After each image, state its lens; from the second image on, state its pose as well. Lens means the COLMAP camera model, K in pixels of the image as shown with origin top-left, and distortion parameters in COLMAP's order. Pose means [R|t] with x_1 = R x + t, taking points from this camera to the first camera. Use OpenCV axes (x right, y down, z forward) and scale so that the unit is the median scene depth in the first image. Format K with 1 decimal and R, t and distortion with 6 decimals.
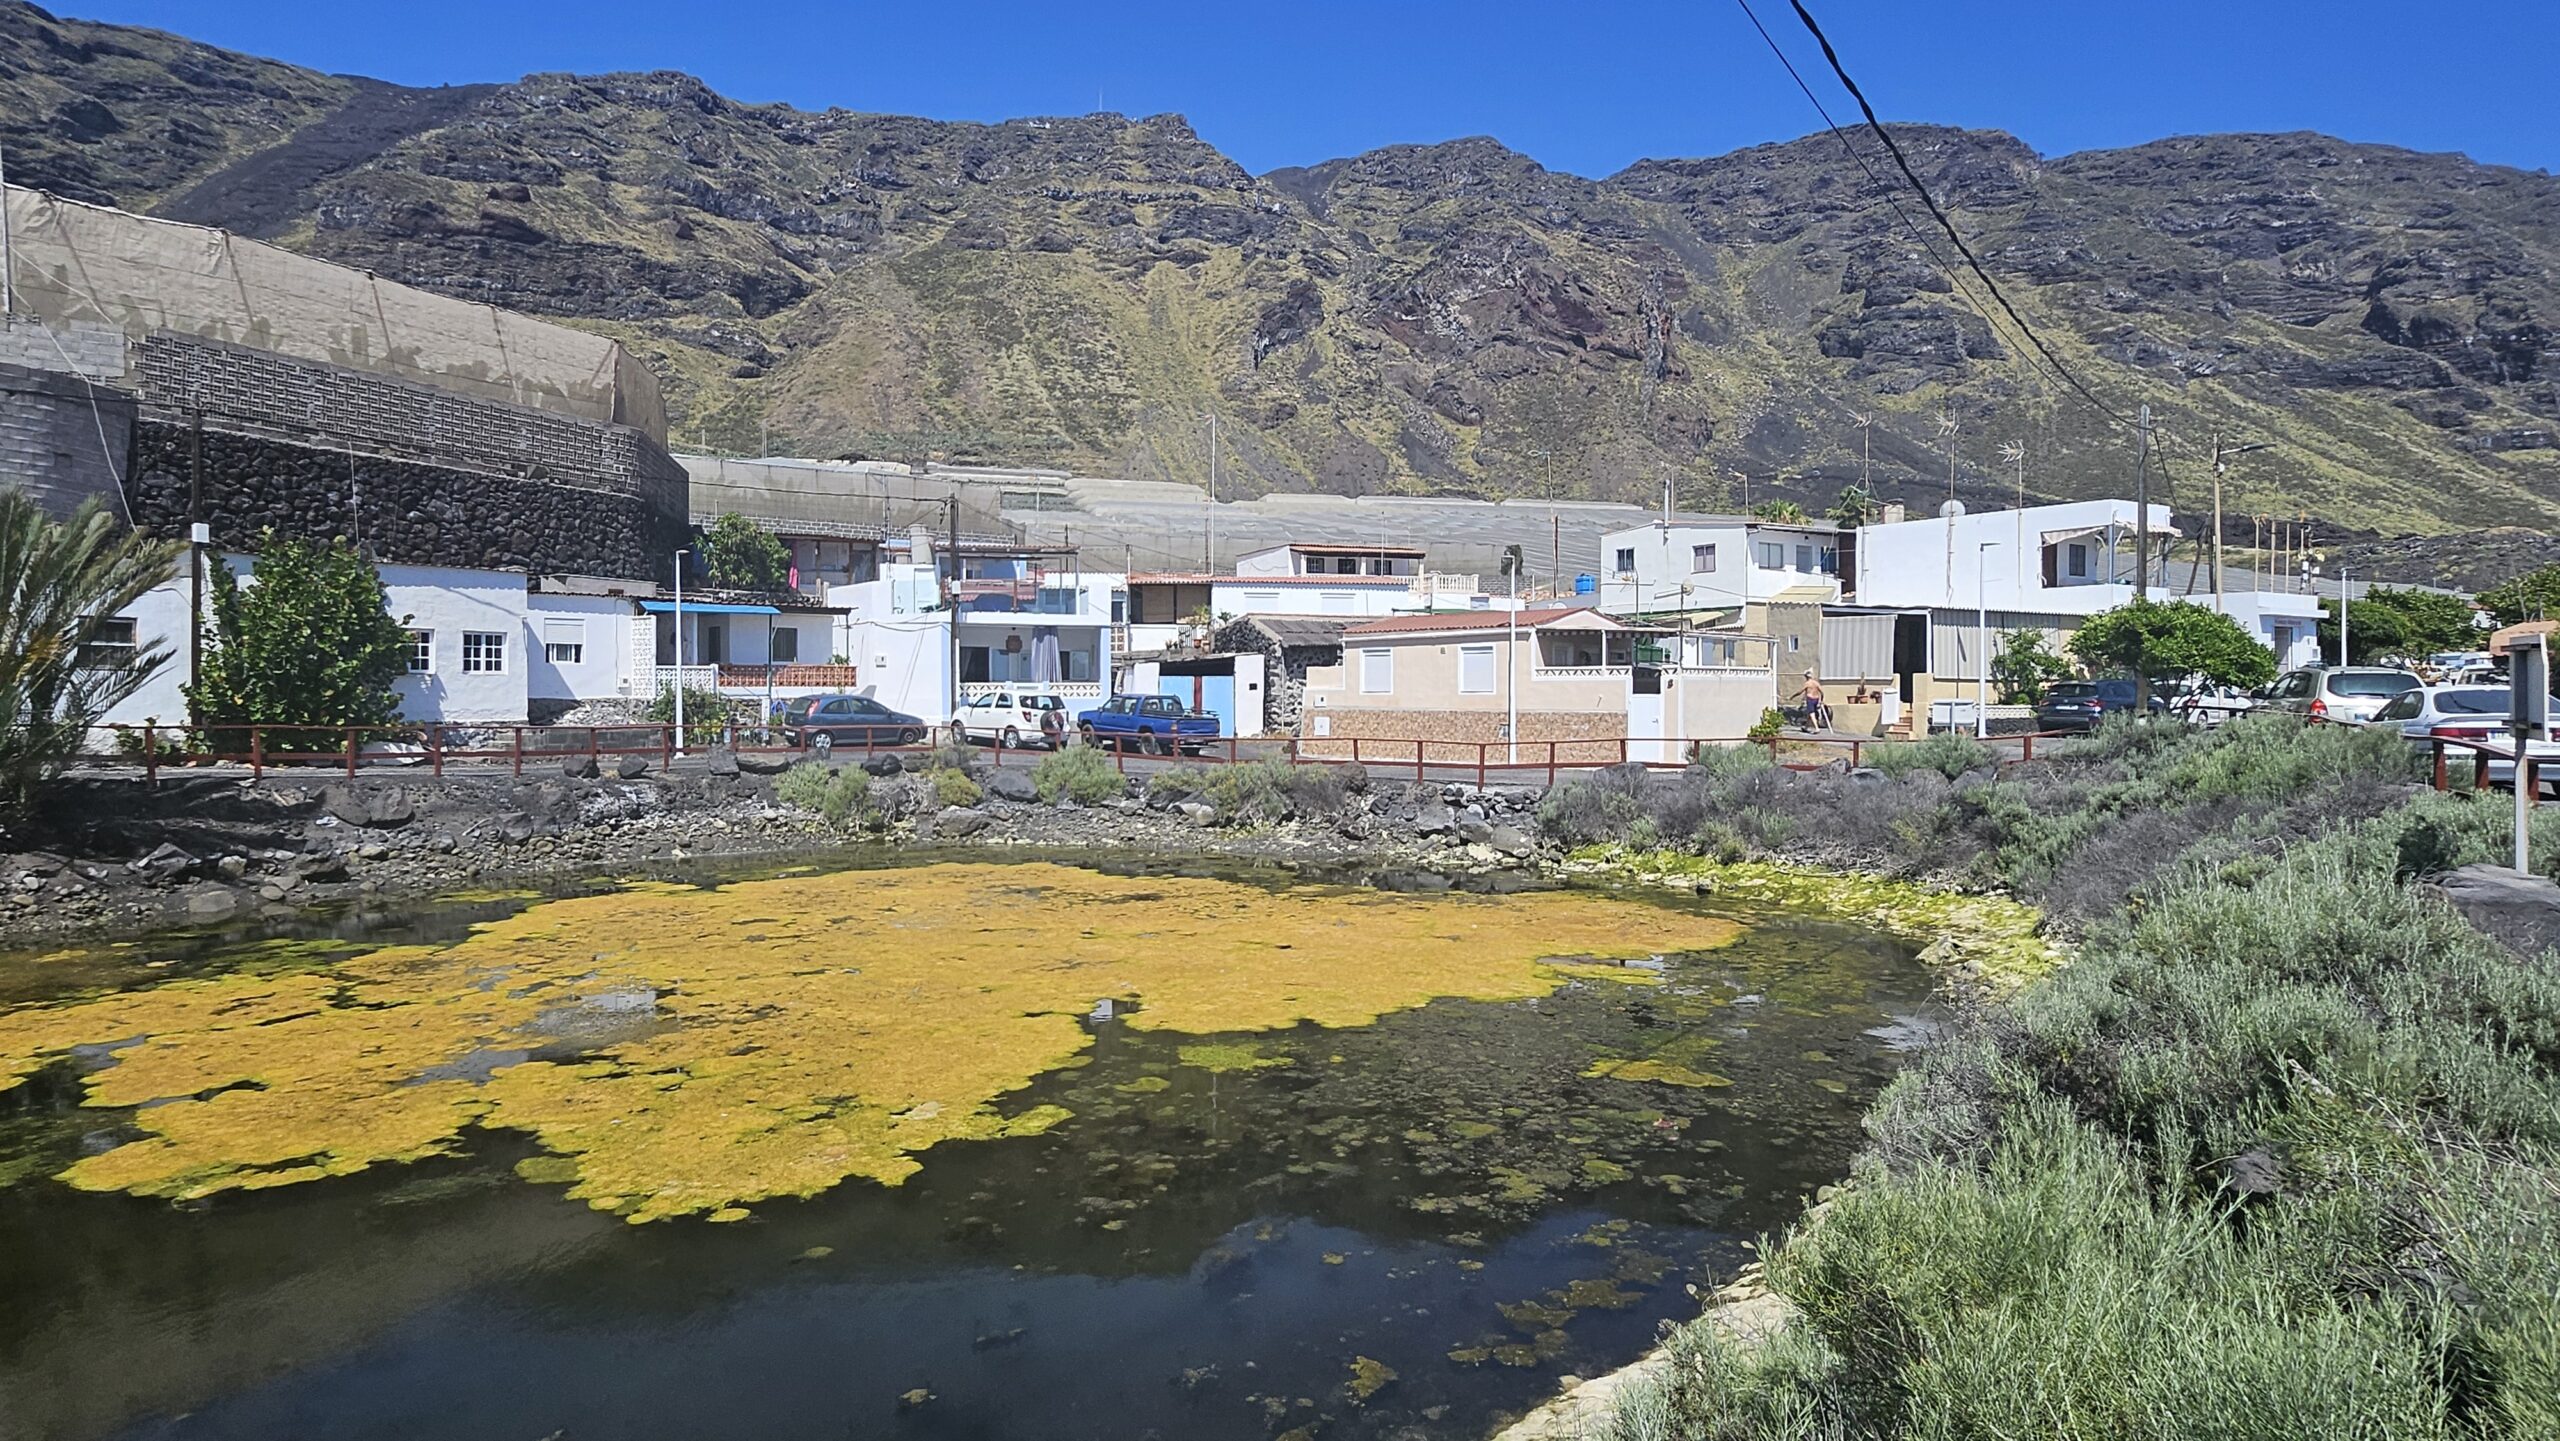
lens RADIAL K [[1346.5, 0, 1250.9], [0, 1346.5, 695.1], [0, 0, 1]] dist [0.011703, -0.004851]
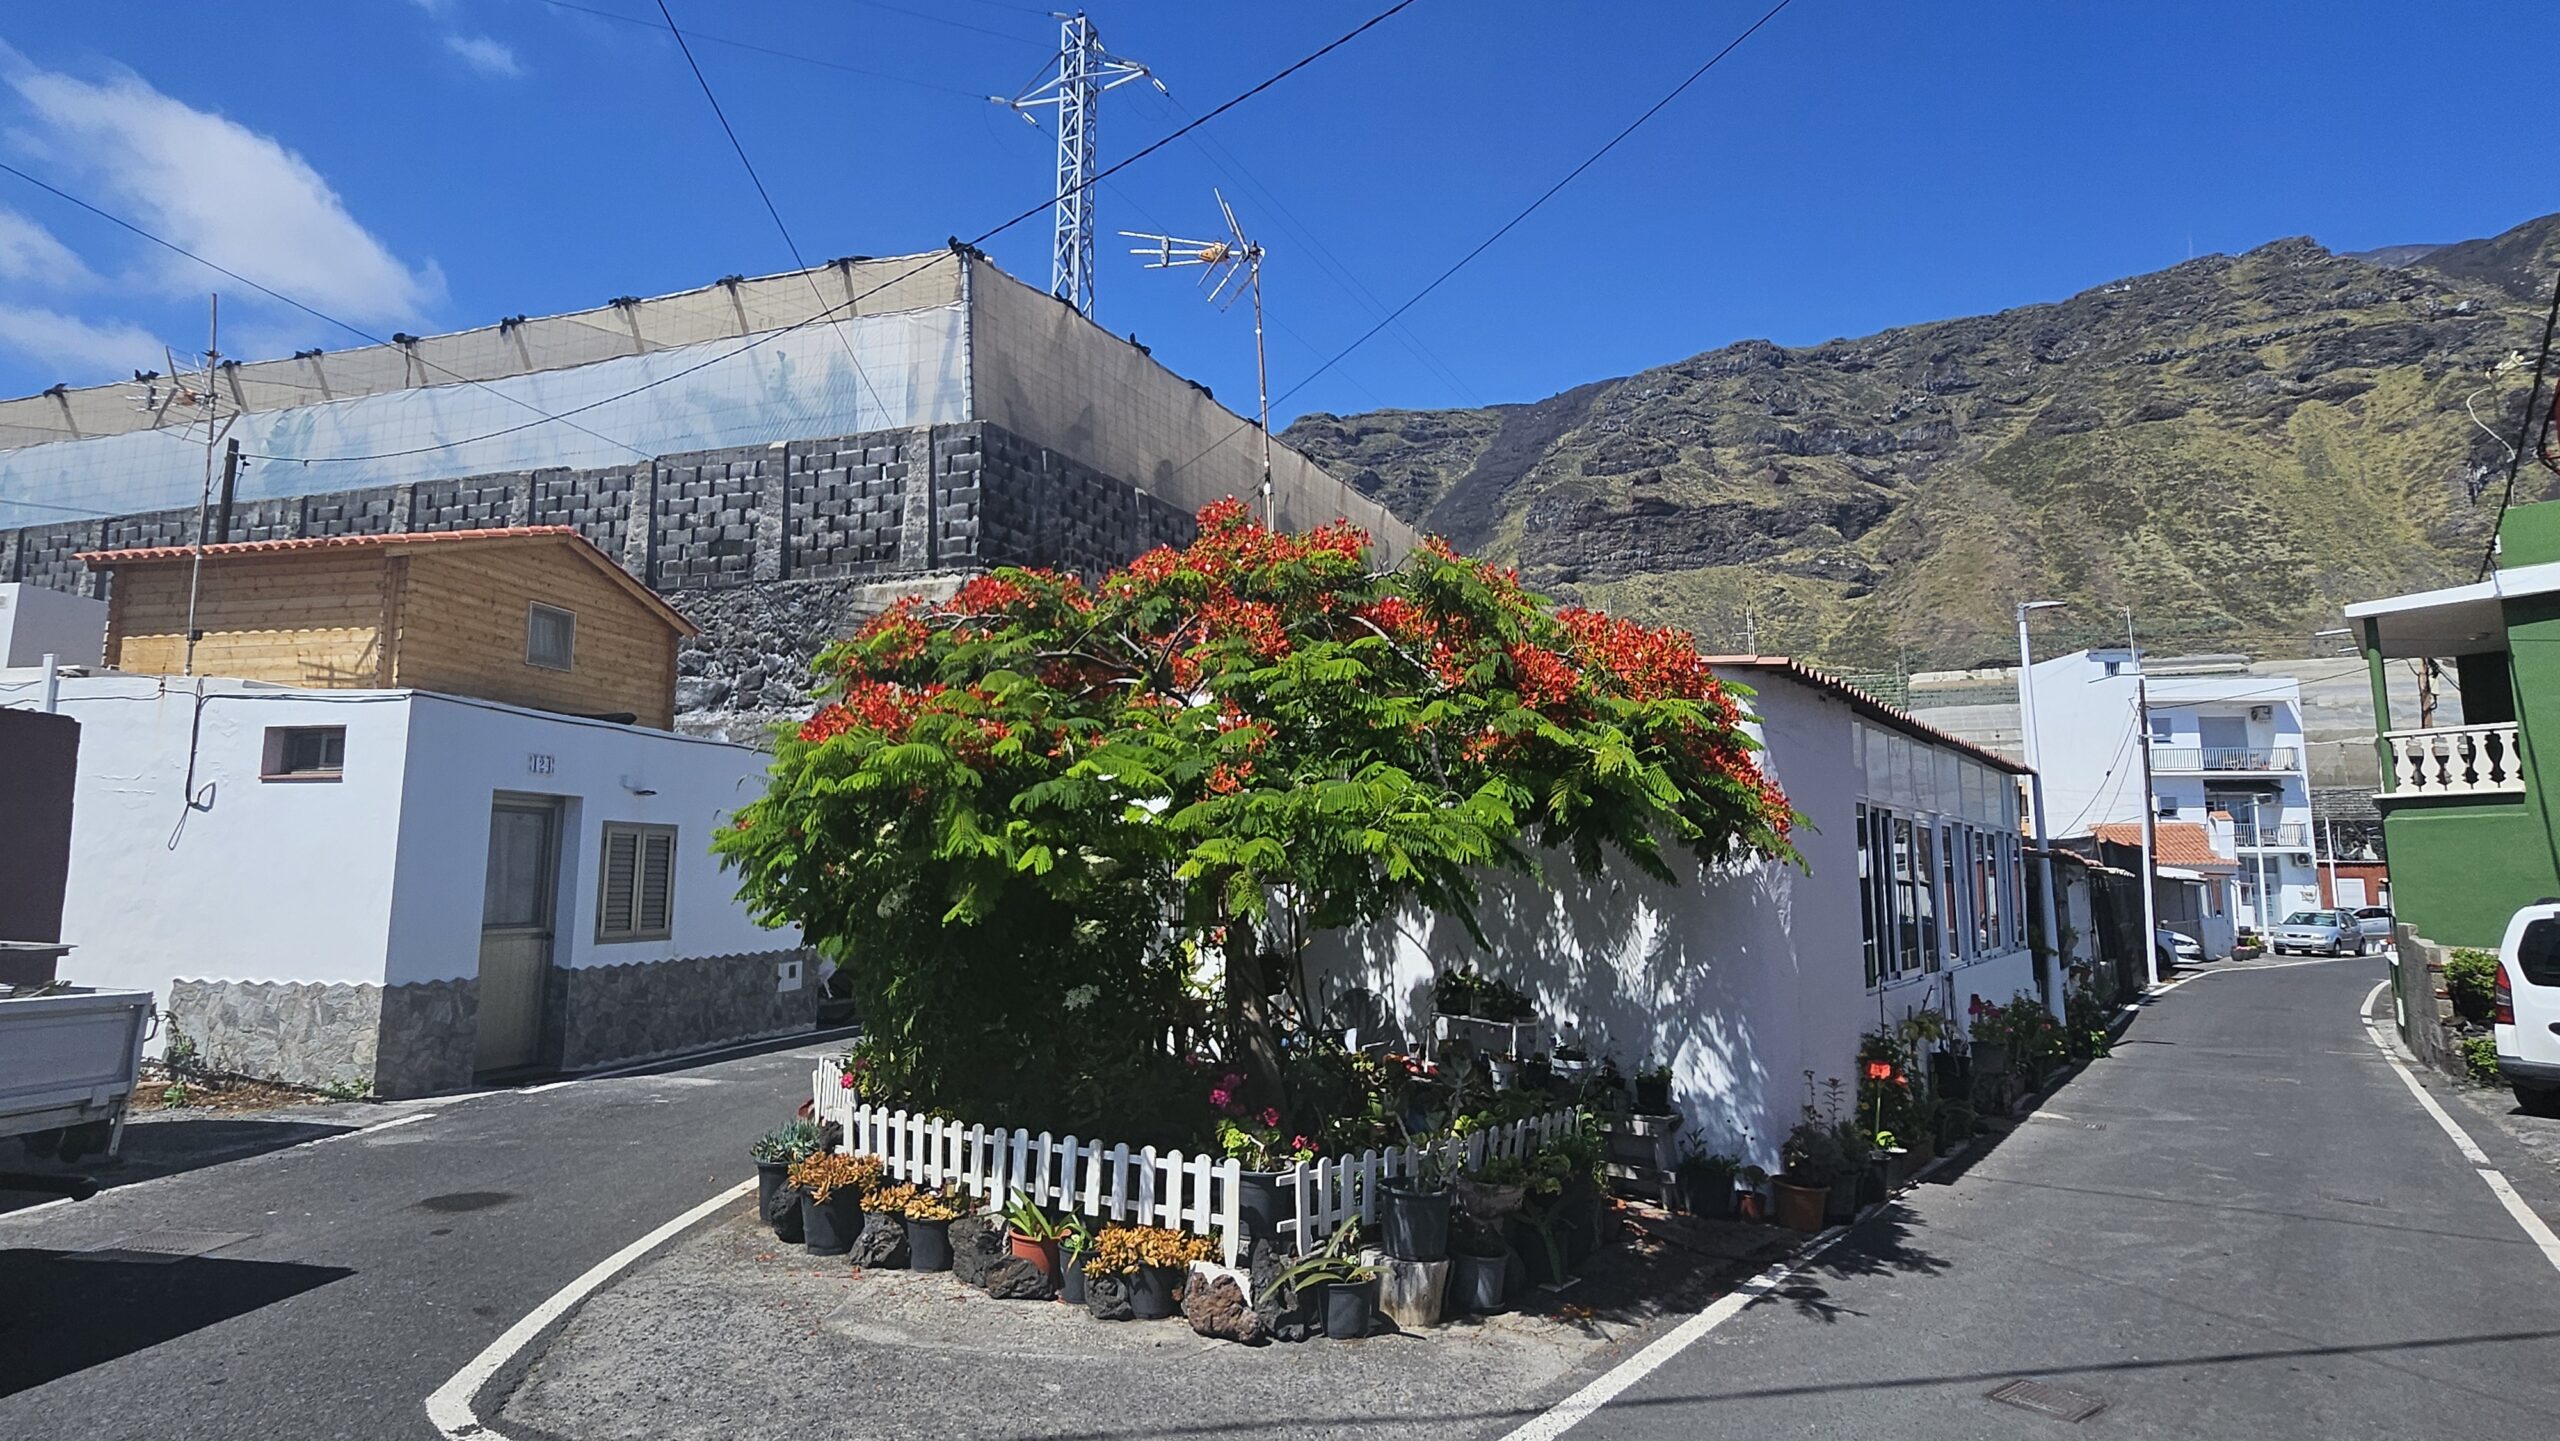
lens RADIAL K [[1346.5, 0, 1241.5], [0, 1346.5, 689.3], [0, 0, 1]] dist [0.011703, -0.004851]
pose [[0.758079, -0.088273, -0.646161, -0.043094], [-0.004060, 0.990139, -0.140027, -0.003114], [0.652150, 0.108775, 0.750245, -0.137857]]
